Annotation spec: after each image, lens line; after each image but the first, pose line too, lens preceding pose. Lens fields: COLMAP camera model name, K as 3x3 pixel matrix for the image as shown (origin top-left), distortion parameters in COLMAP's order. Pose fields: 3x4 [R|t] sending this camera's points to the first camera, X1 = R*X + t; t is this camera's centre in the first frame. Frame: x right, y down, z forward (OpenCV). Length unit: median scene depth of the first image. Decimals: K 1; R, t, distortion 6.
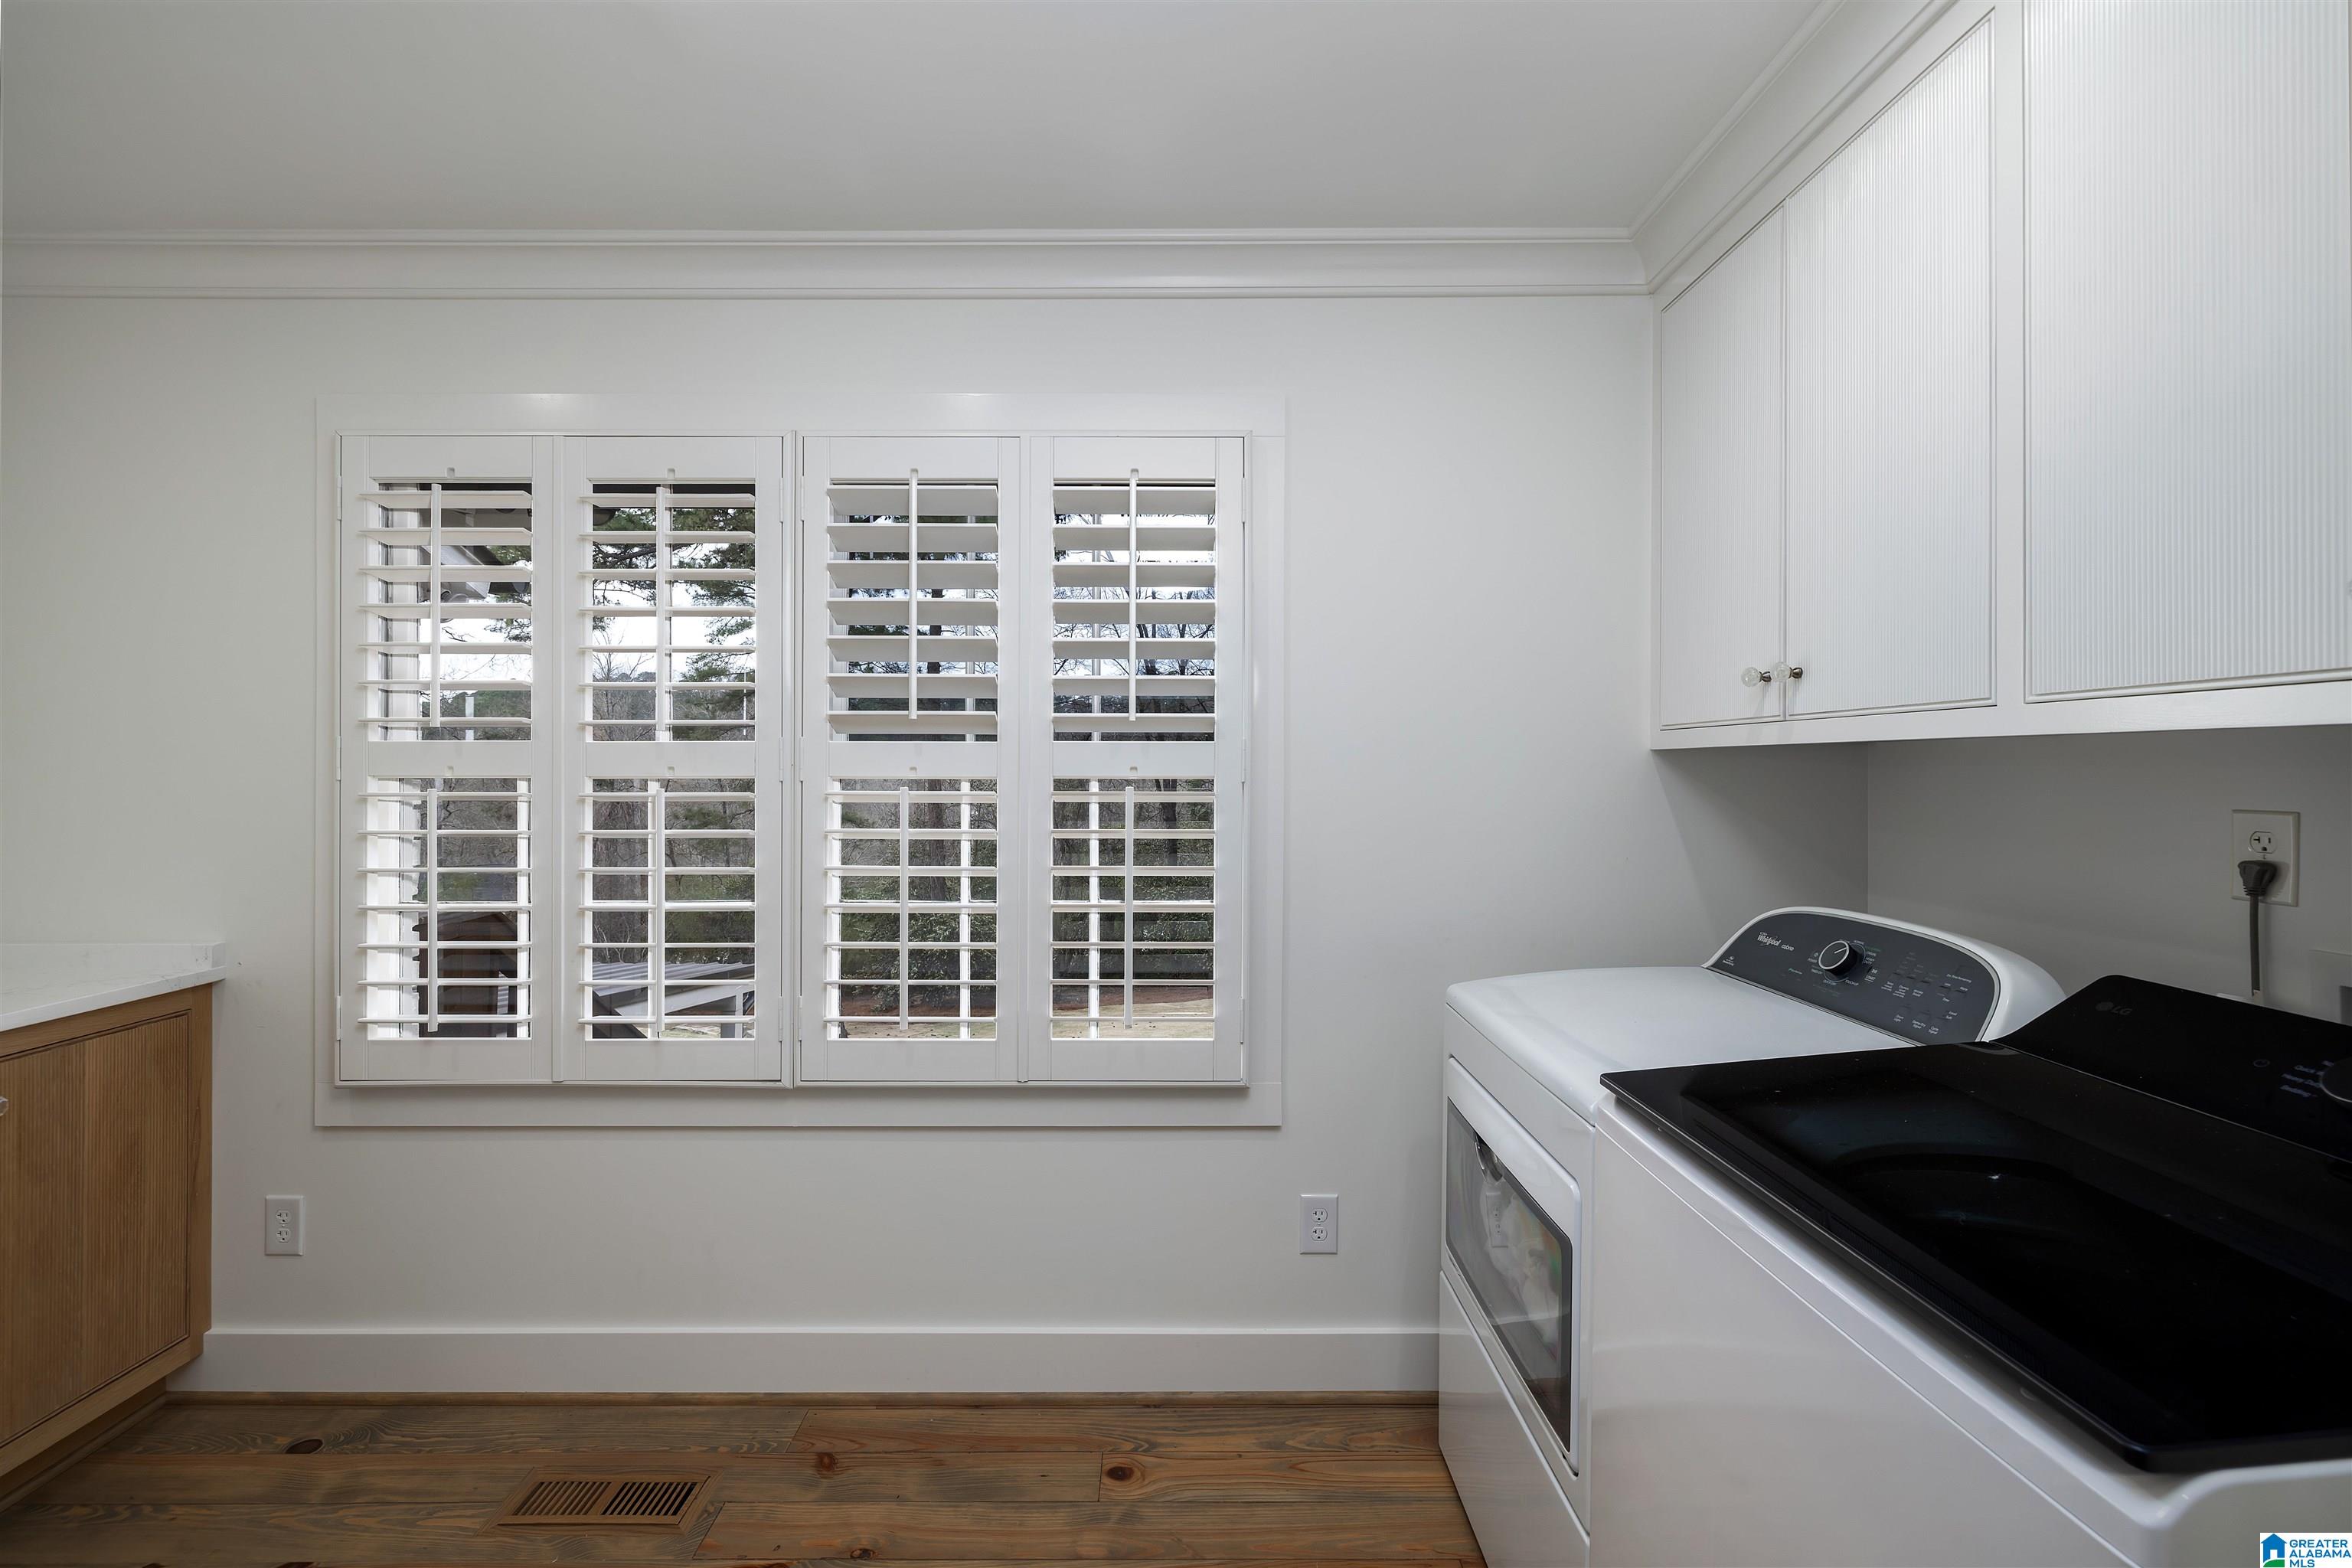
lens RADIAL K [[1005.6, 0, 1167.9], [0, 1005.6, 765.7], [0, 0, 1]] dist [-0.000256, 0.000164]
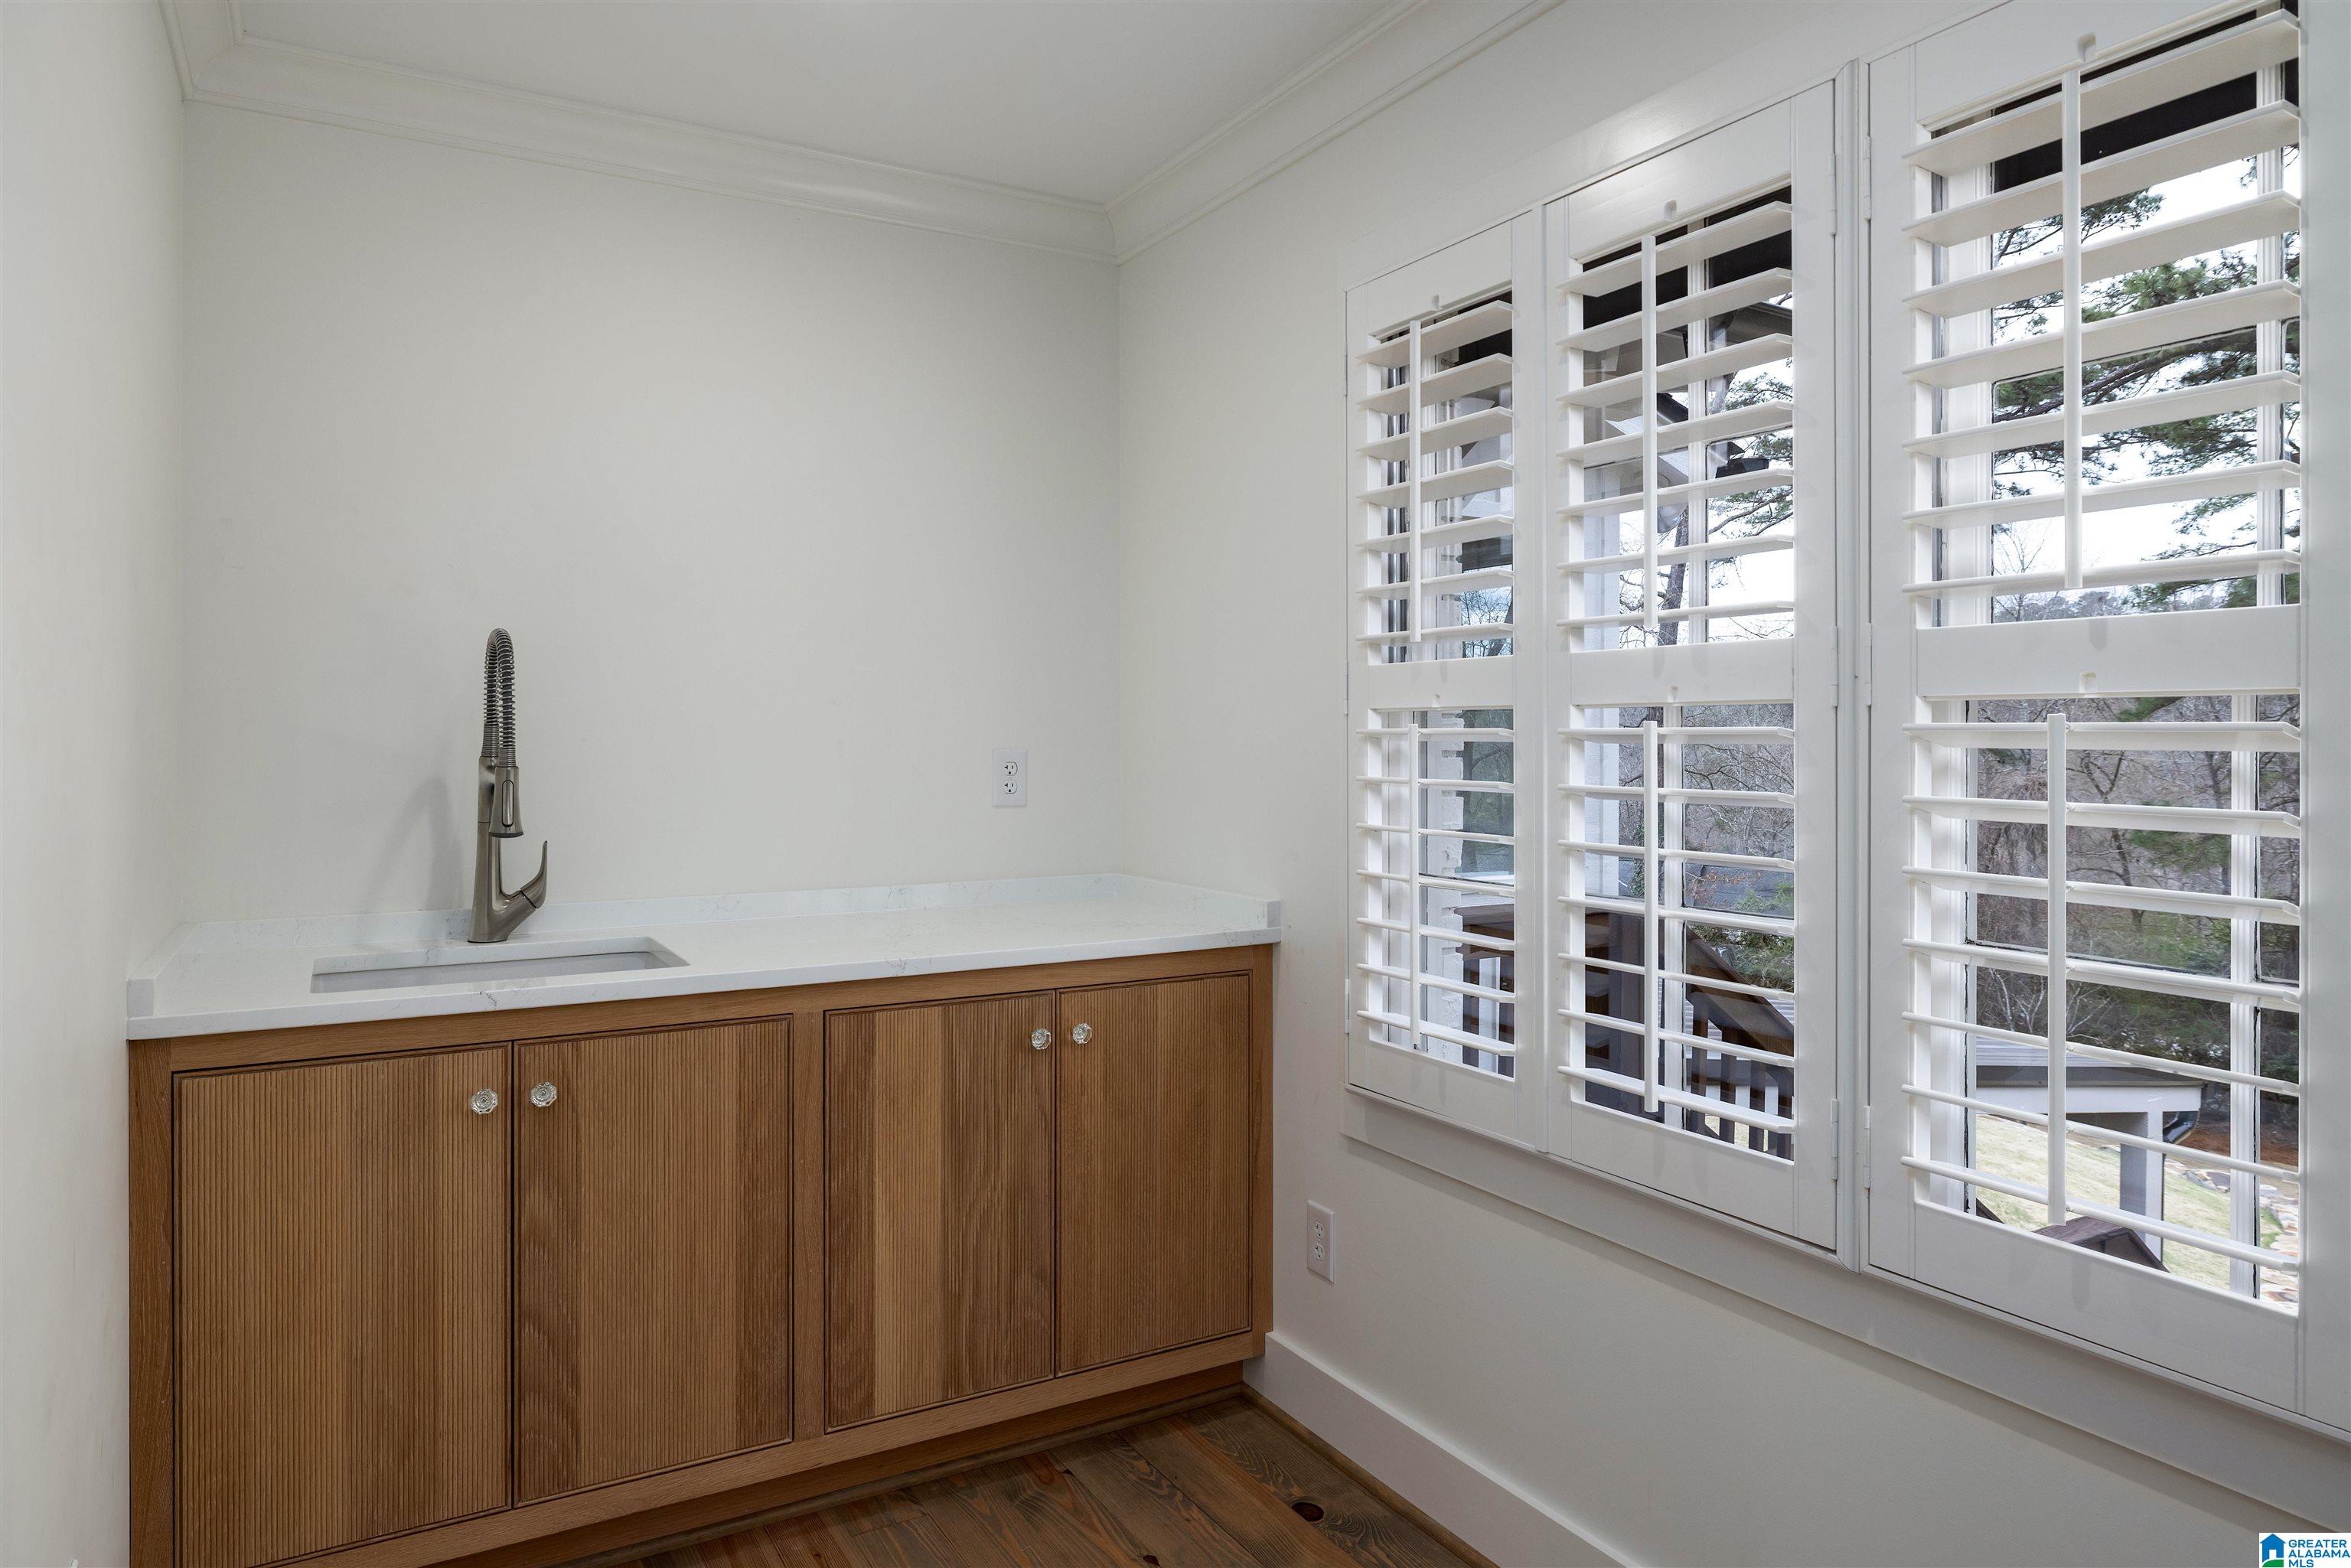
lens RADIAL K [[1452.5, 0, 1171.4], [0, 1452.5, 732.4], [0, 0, 1]] dist [-0.002632, 0.000366]
pose [[0.488012, -0.000769, -0.872836, 0.133431], [-0.003092, 0.999992, -0.002609, 0.031778], [0.872831, 0.003972, 0.488006, 0.293593]]
